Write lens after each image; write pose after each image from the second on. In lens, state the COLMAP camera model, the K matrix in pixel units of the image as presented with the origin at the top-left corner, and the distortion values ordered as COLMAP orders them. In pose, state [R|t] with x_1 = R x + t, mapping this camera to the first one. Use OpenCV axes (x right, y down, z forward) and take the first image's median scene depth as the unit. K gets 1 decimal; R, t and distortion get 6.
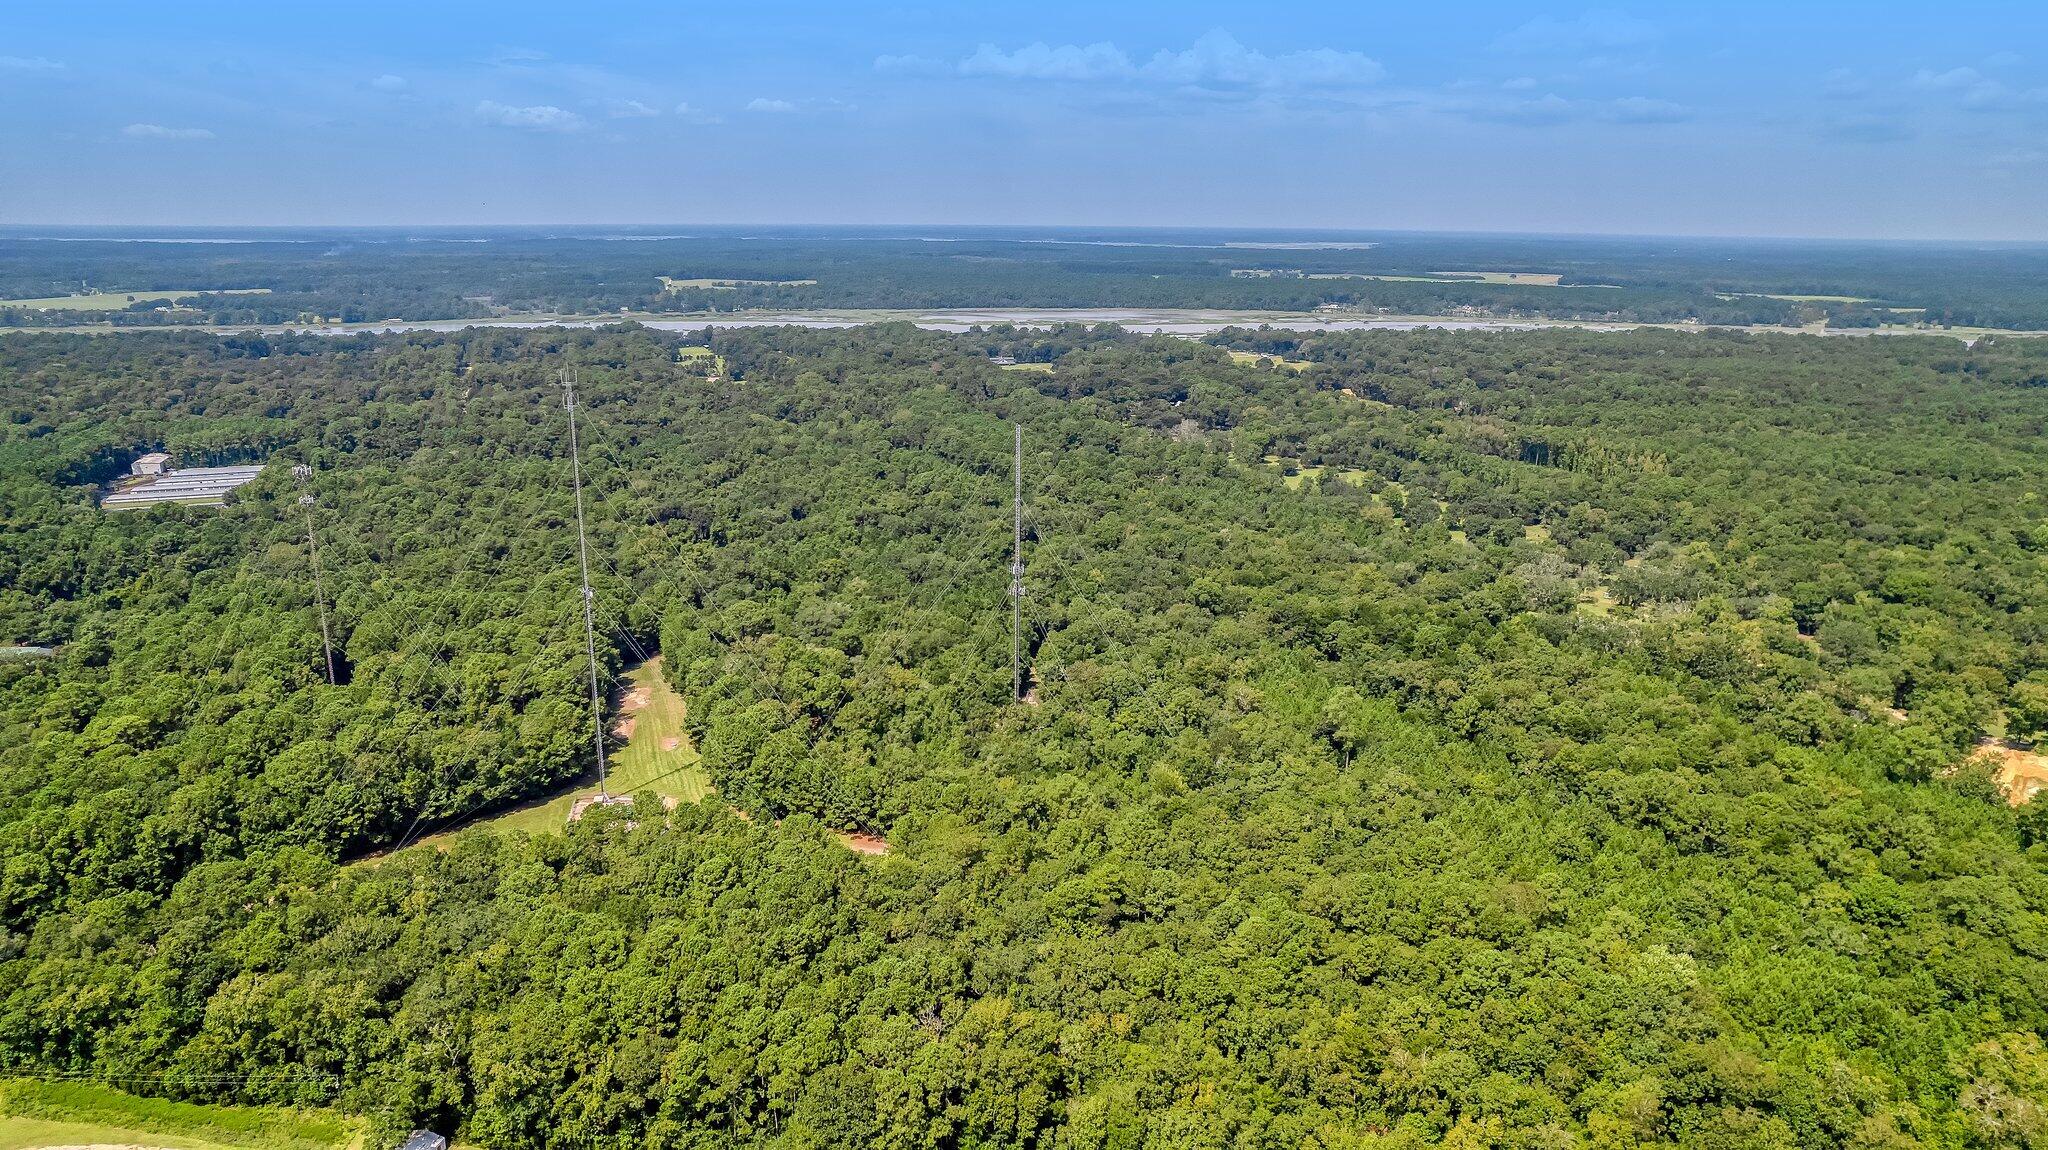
lens RADIAL K [[1380.3, 0, 1024.0], [0, 1380.3, 575.0], [0, 0, 1]] dist [-0.075613, 0.076947]
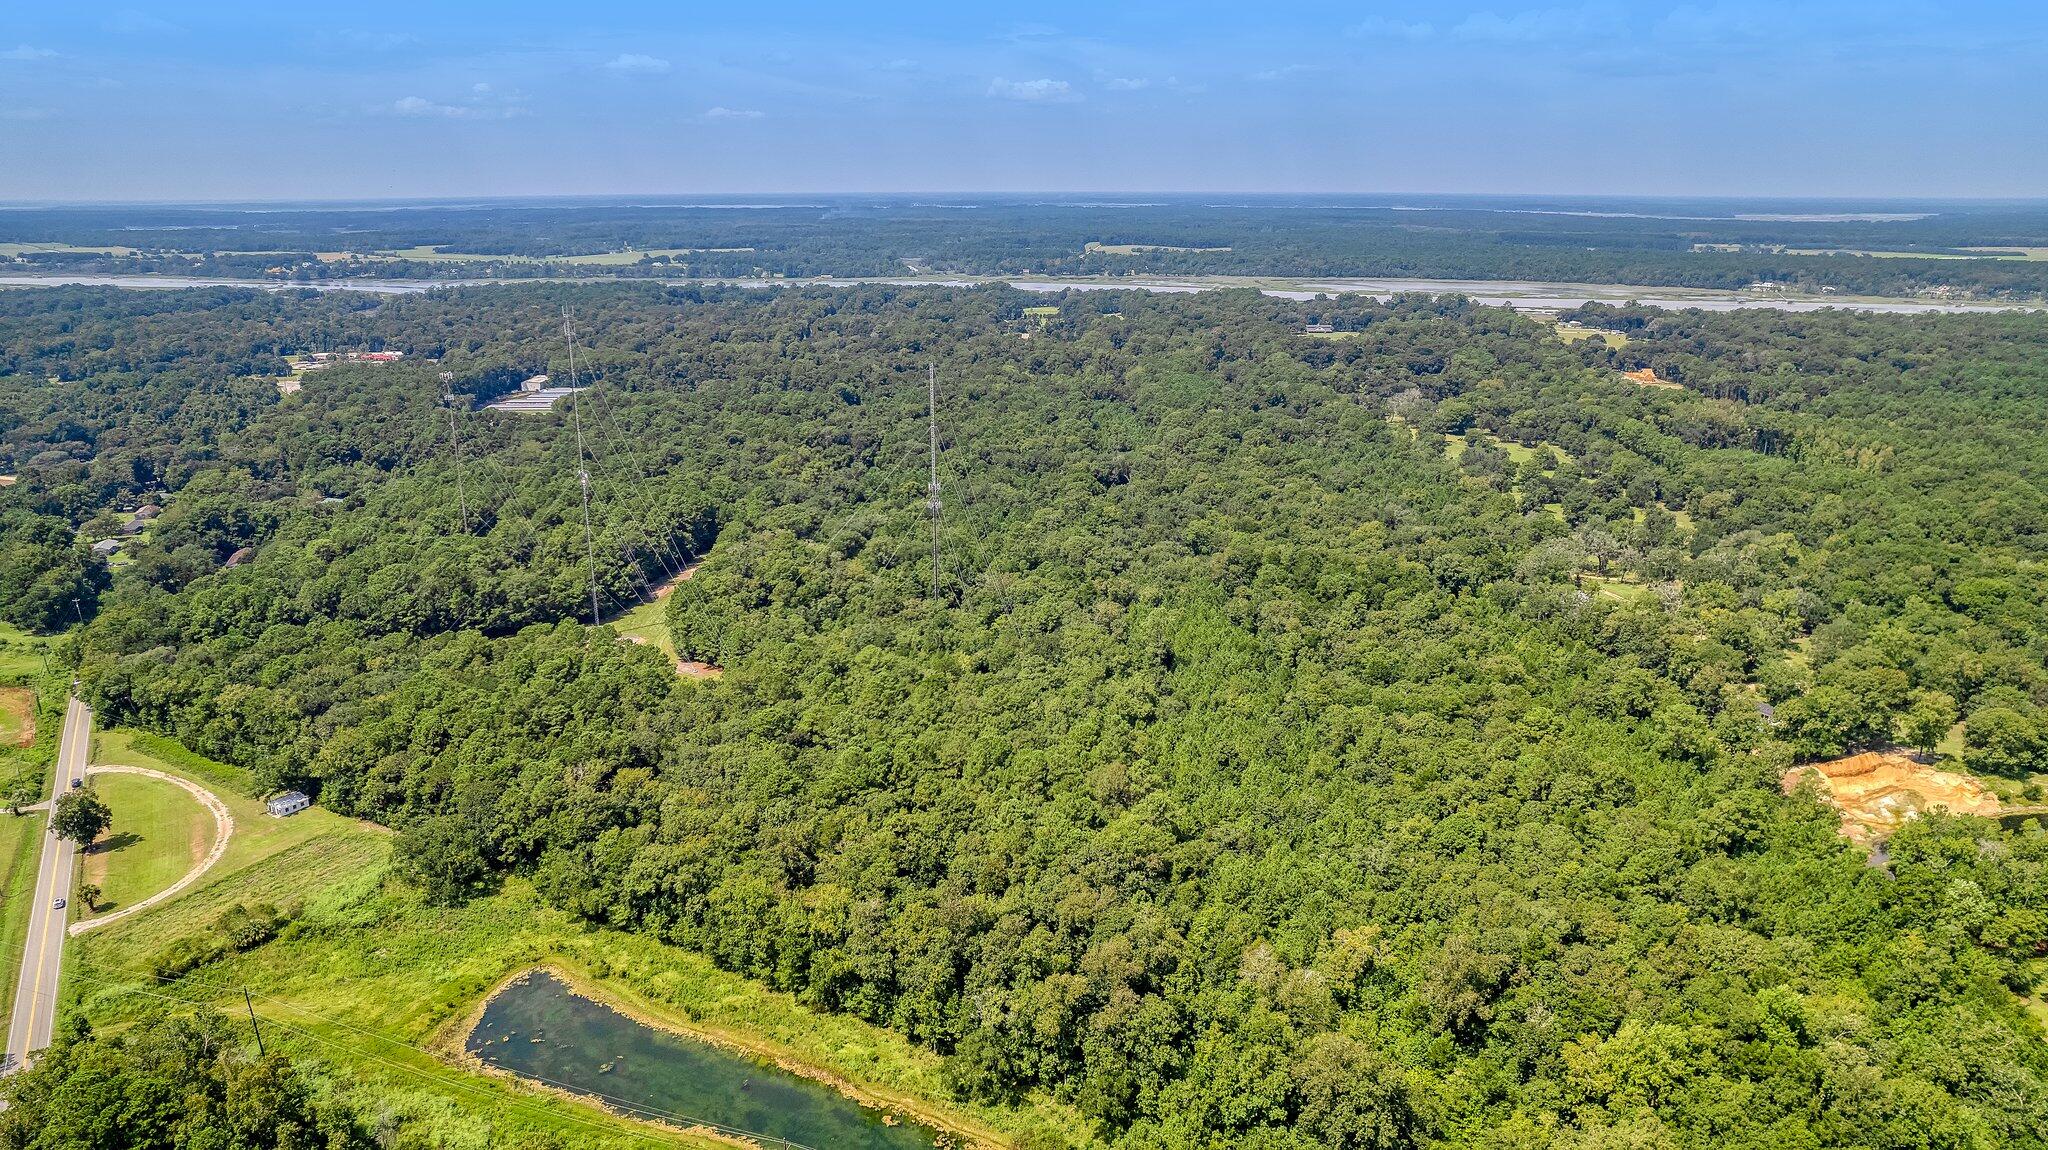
lens RADIAL K [[1380.3, 0, 1024.0], [0, 1380.3, 575.0], [0, 0, 1]] dist [-0.075613, 0.076947]
pose [[0.929931, 0.093375, -0.355683, 0.138858], [-0.085459, 0.995619, 0.037940, 0.005442], [0.357667, -0.004886, 0.933836, -0.024498]]
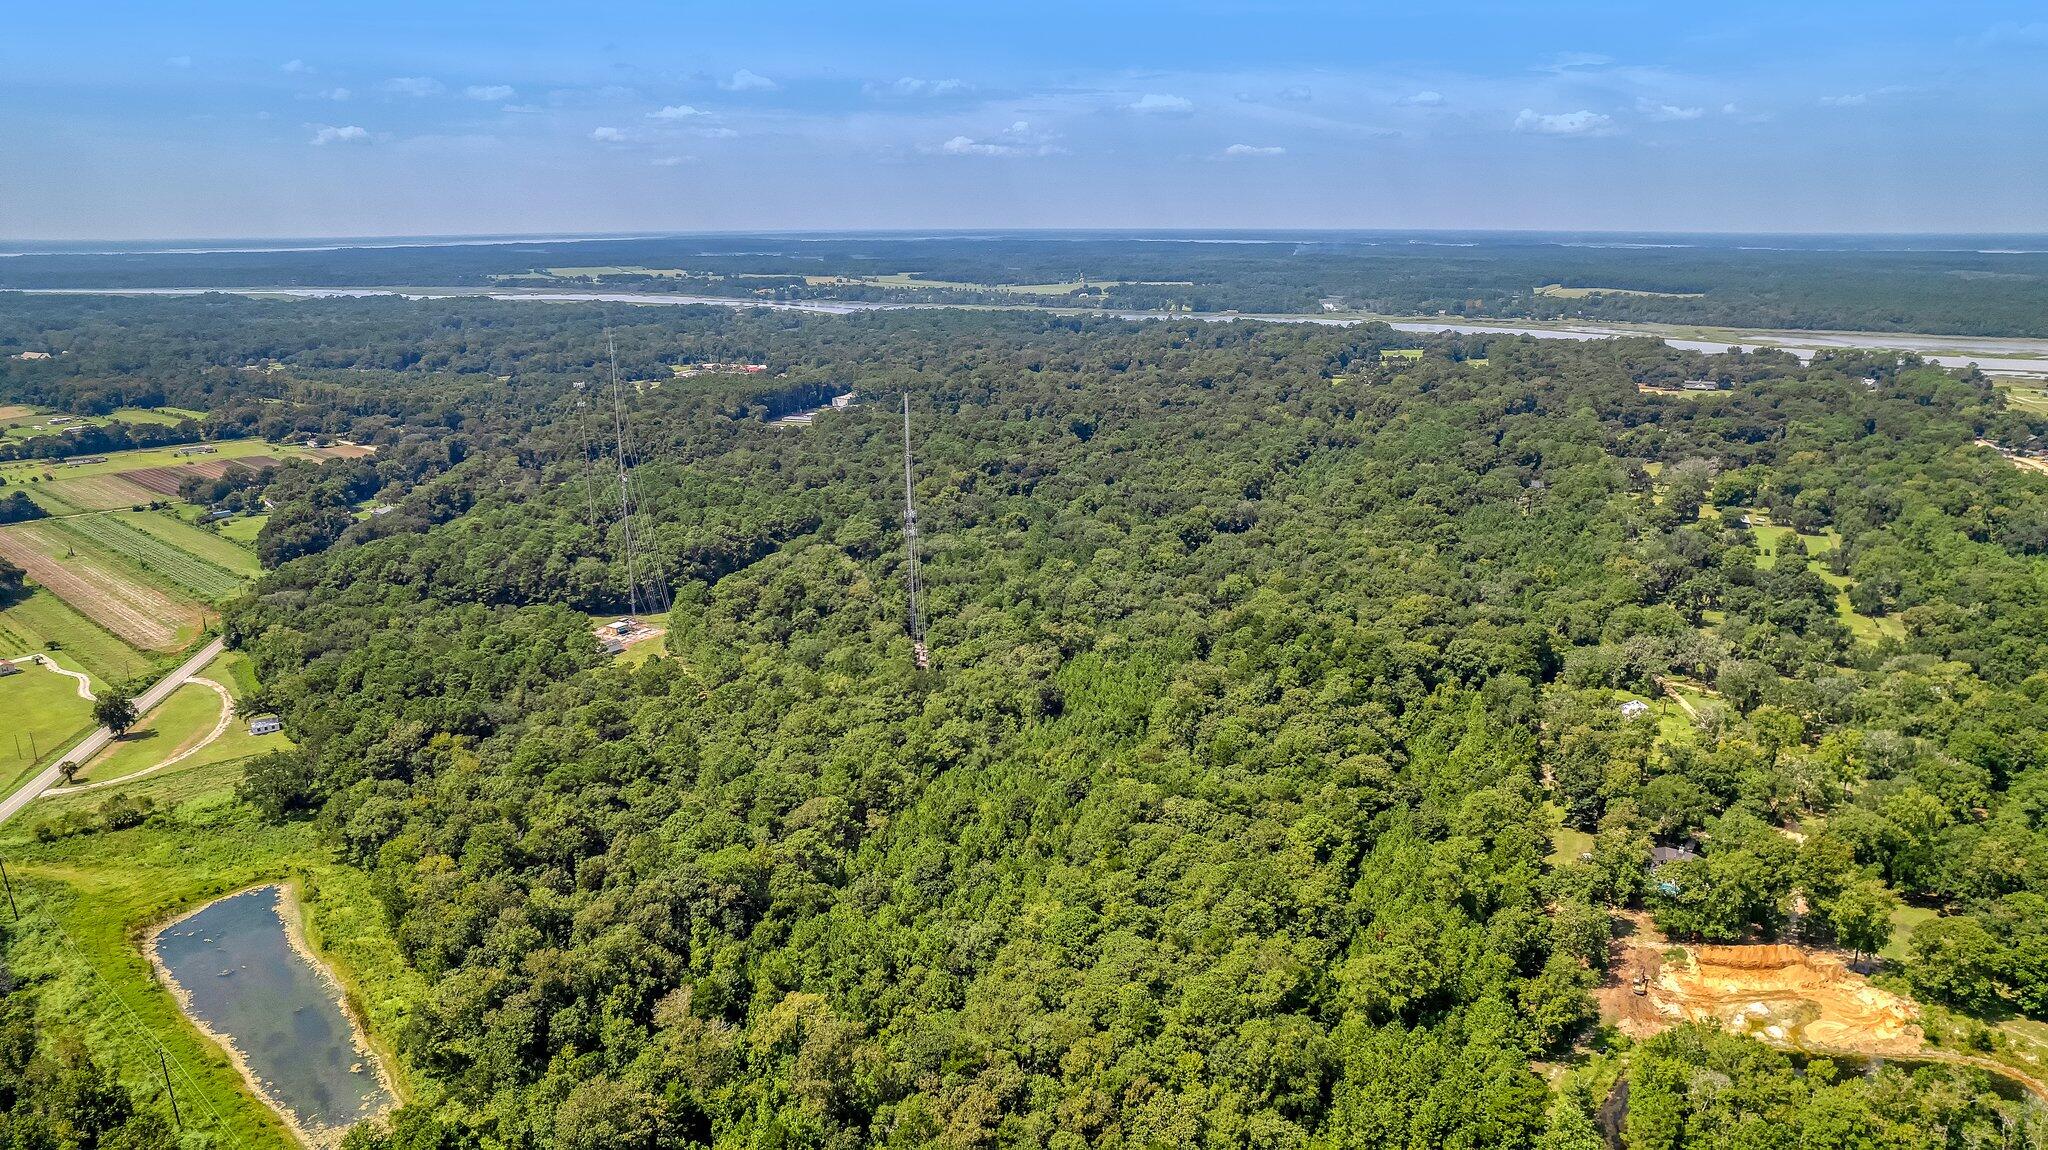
lens RADIAL K [[1380.3, 0, 1024.0], [0, 1380.3, 575.0], [0, 0, 1]] dist [-0.075613, 0.076947]
pose [[0.715529, 0.166728, -0.678395, 0.254820], [-0.169200, 0.983549, 0.063264, -0.013504], [0.677783, 0.069518, 0.731968, 0.053439]]
